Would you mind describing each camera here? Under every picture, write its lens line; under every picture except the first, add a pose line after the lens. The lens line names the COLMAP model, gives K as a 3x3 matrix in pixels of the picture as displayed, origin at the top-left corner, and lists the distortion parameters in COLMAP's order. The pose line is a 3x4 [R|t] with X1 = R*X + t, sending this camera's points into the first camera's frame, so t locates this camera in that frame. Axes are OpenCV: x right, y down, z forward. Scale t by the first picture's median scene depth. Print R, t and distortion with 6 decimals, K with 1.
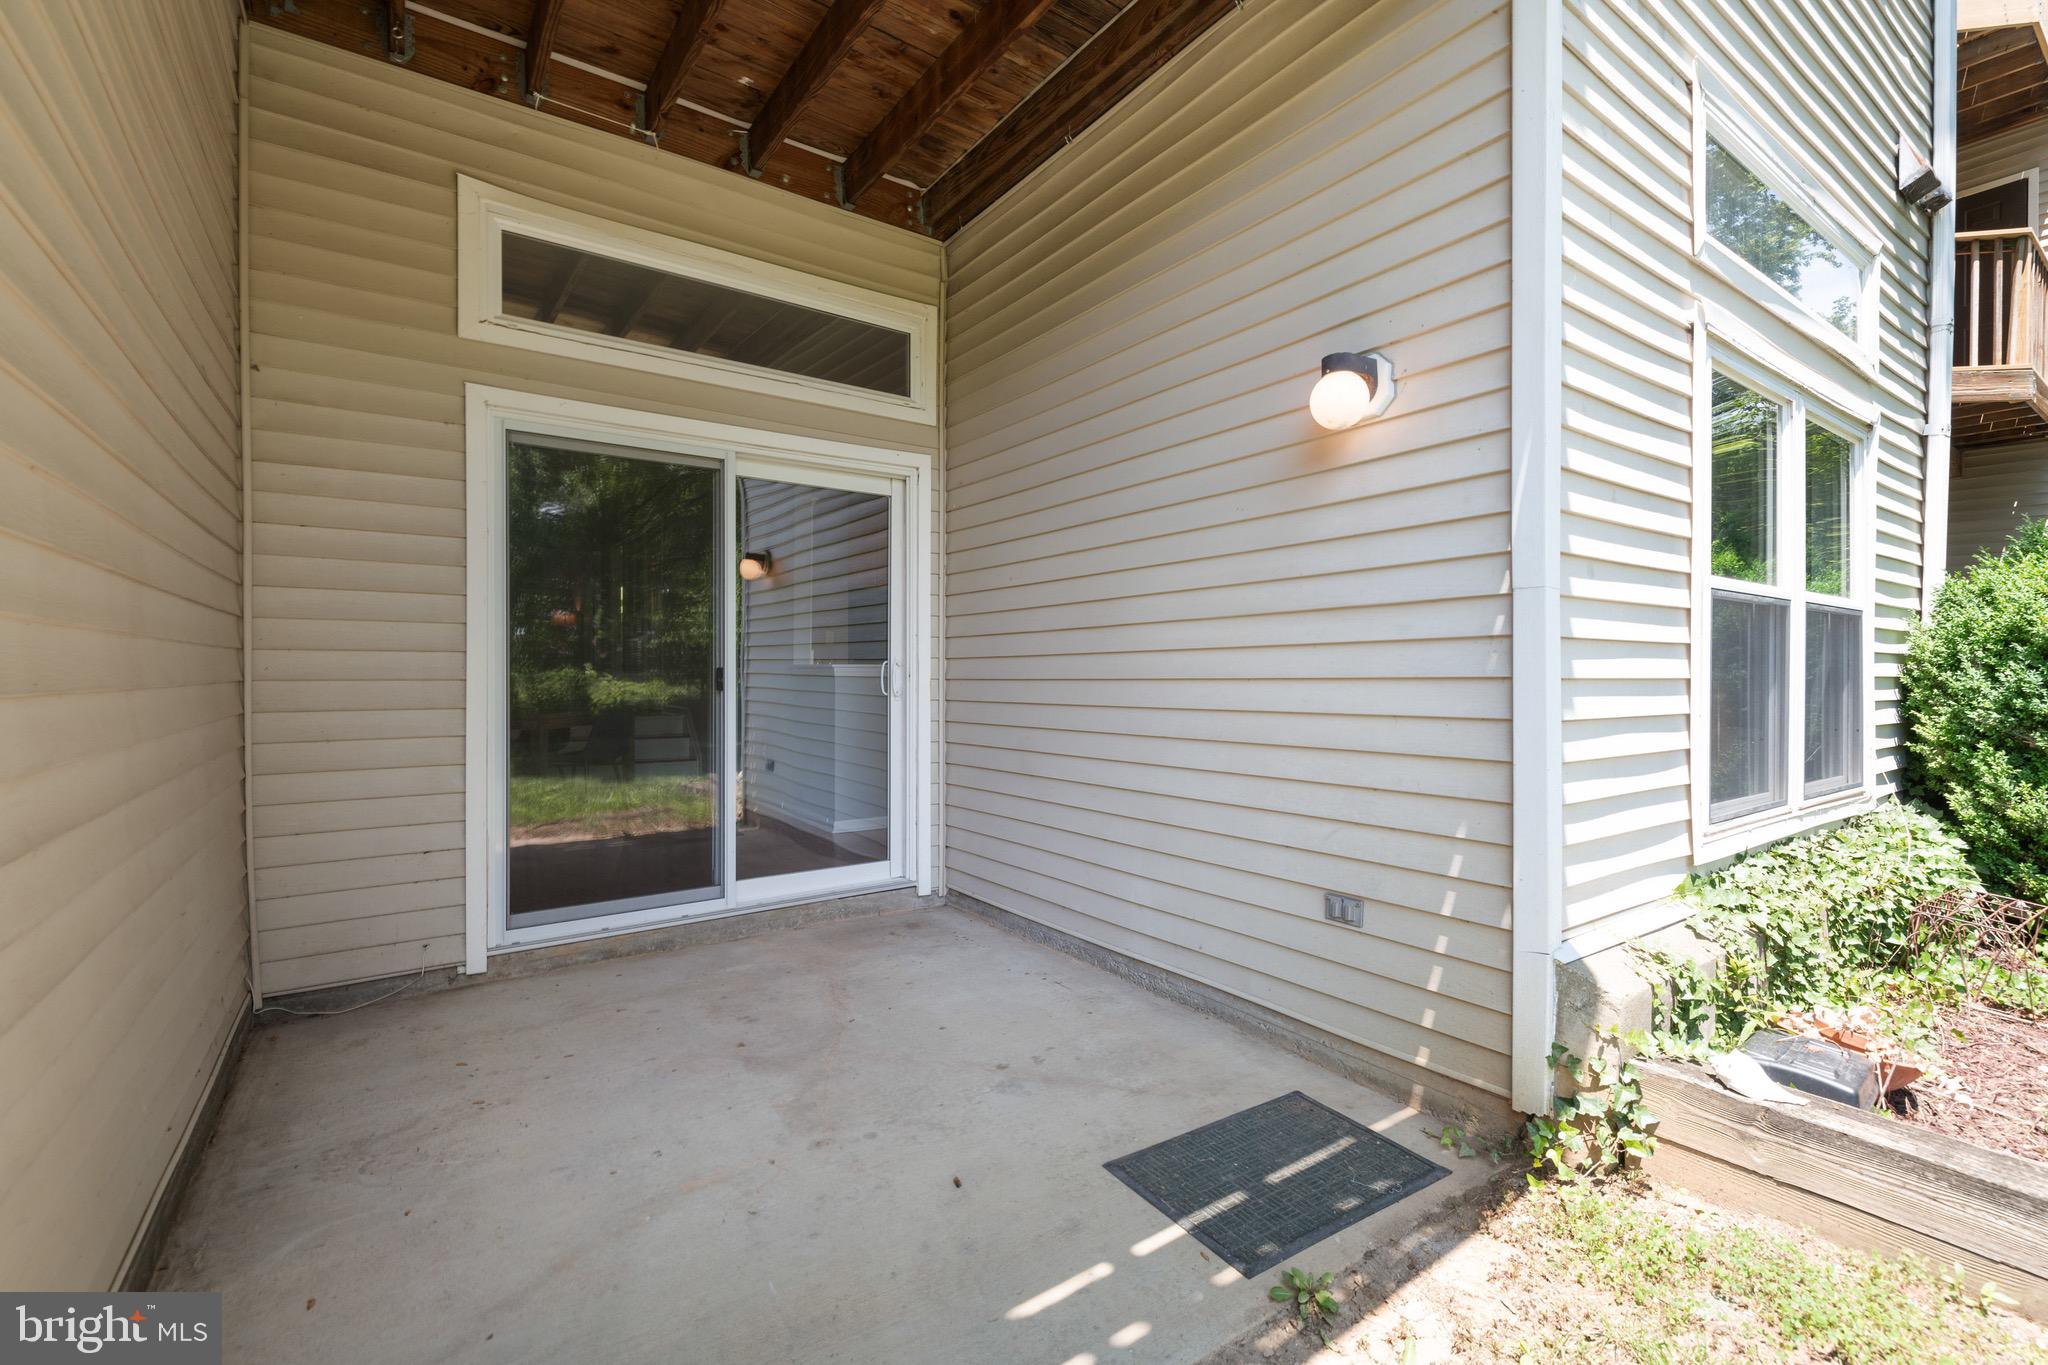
lens RADIAL K [[898.0, 0, 1024.2], [0, 898.0, 679.6], [0, 0, 1]] dist [0.002356, 0.000402]
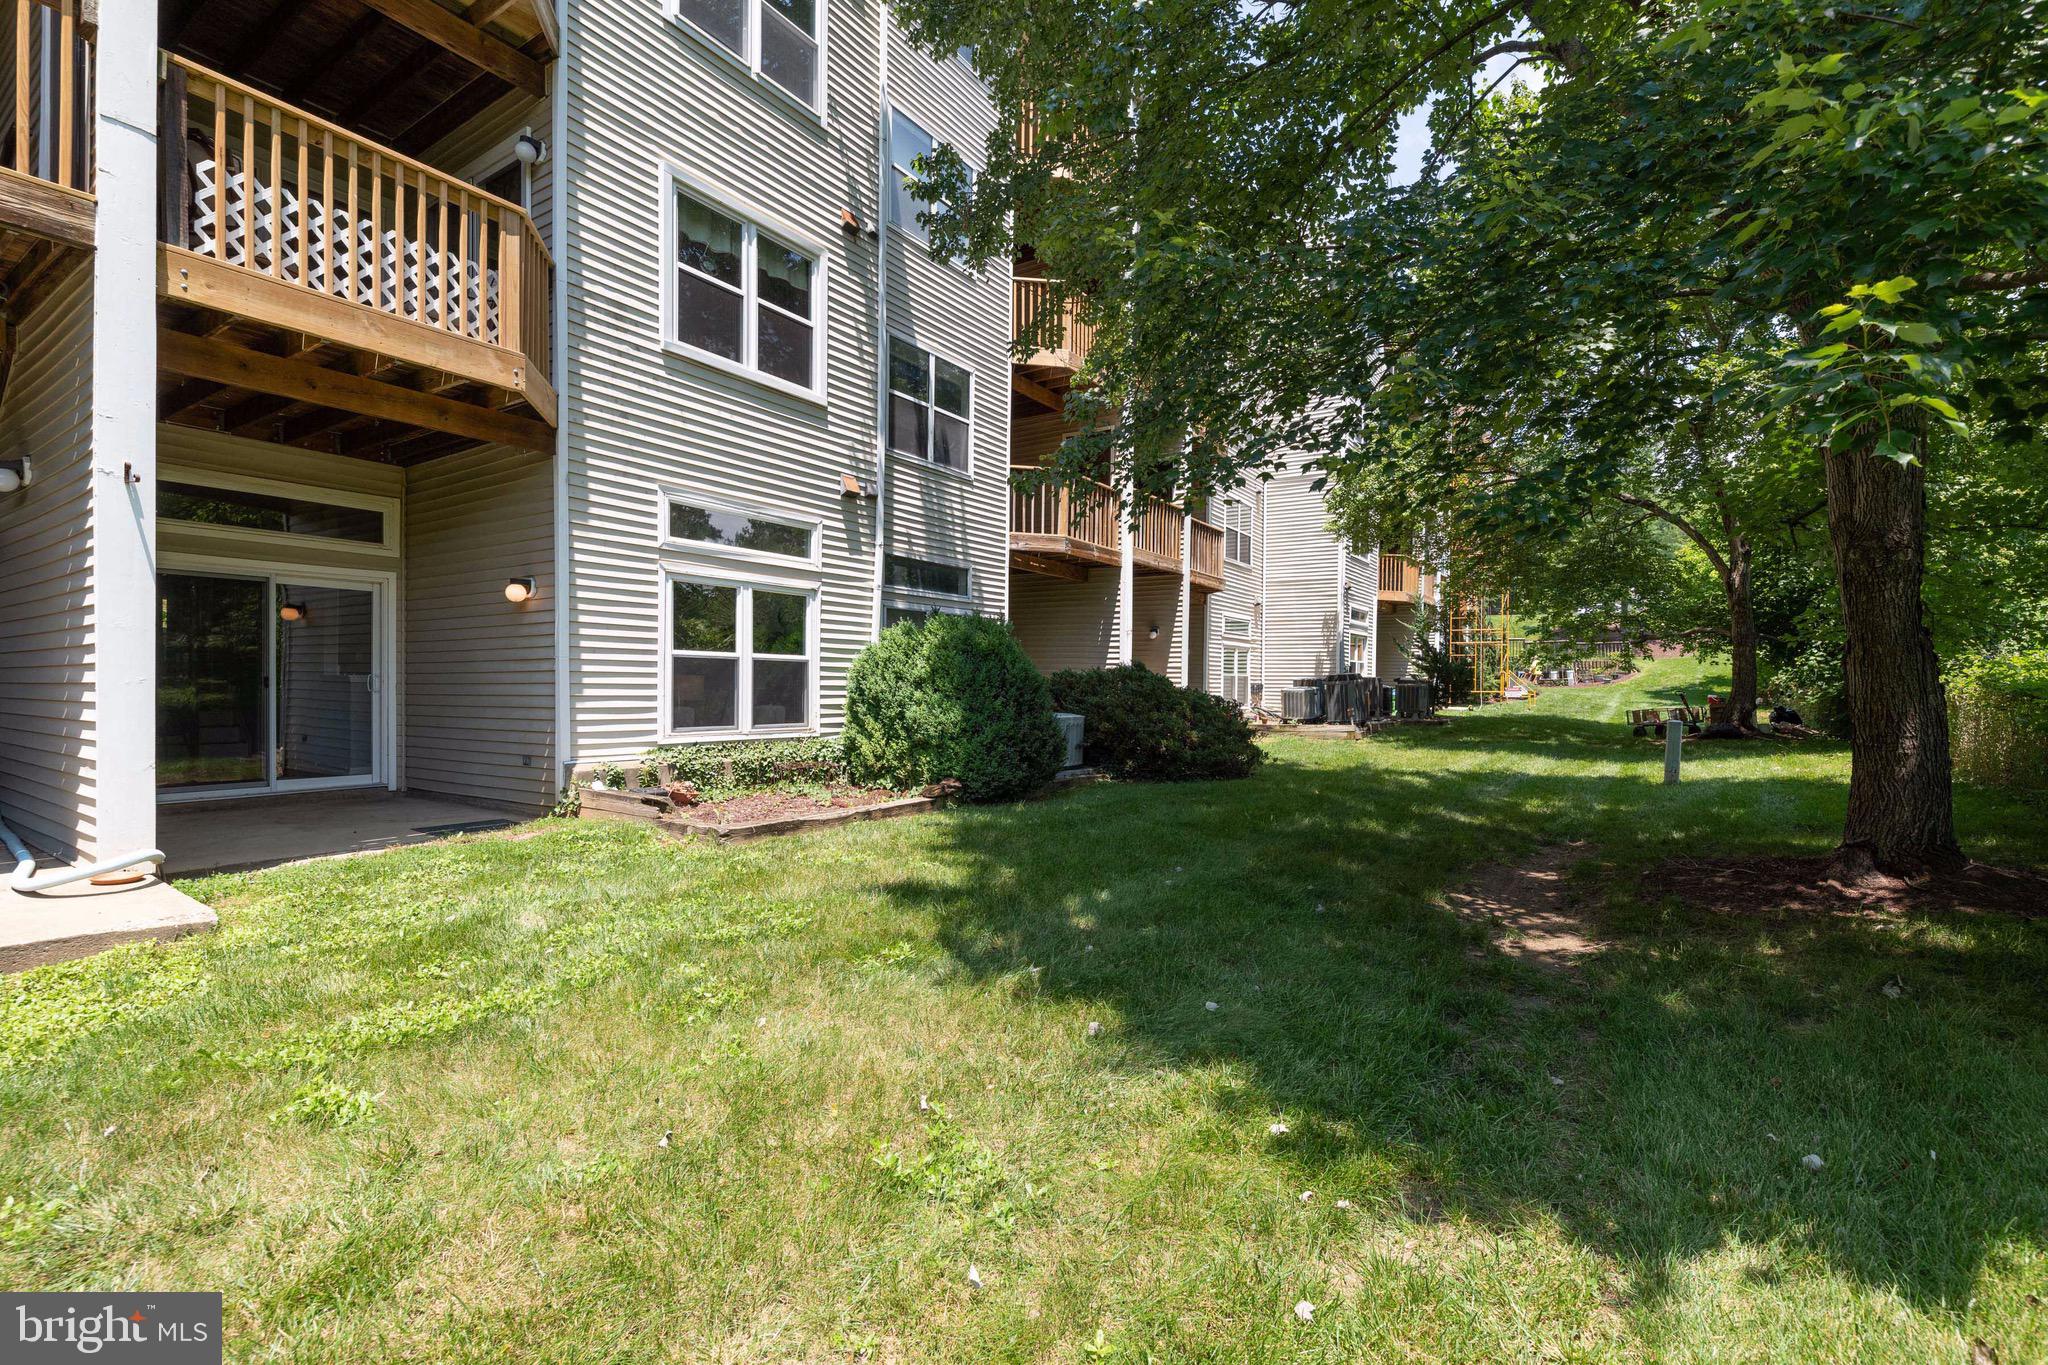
lens RADIAL K [[898.0, 0, 1029.6], [0, 898.0, 693.3], [0, 0, 1]] dist [0.002356, 0.000402]
pose [[0.929293, 0.004810, 0.369311, 0.479383], [-0.005687, 0.999983, 0.001285, 0.012042], [-0.369299, -0.003295, 0.929305, -1.424471]]
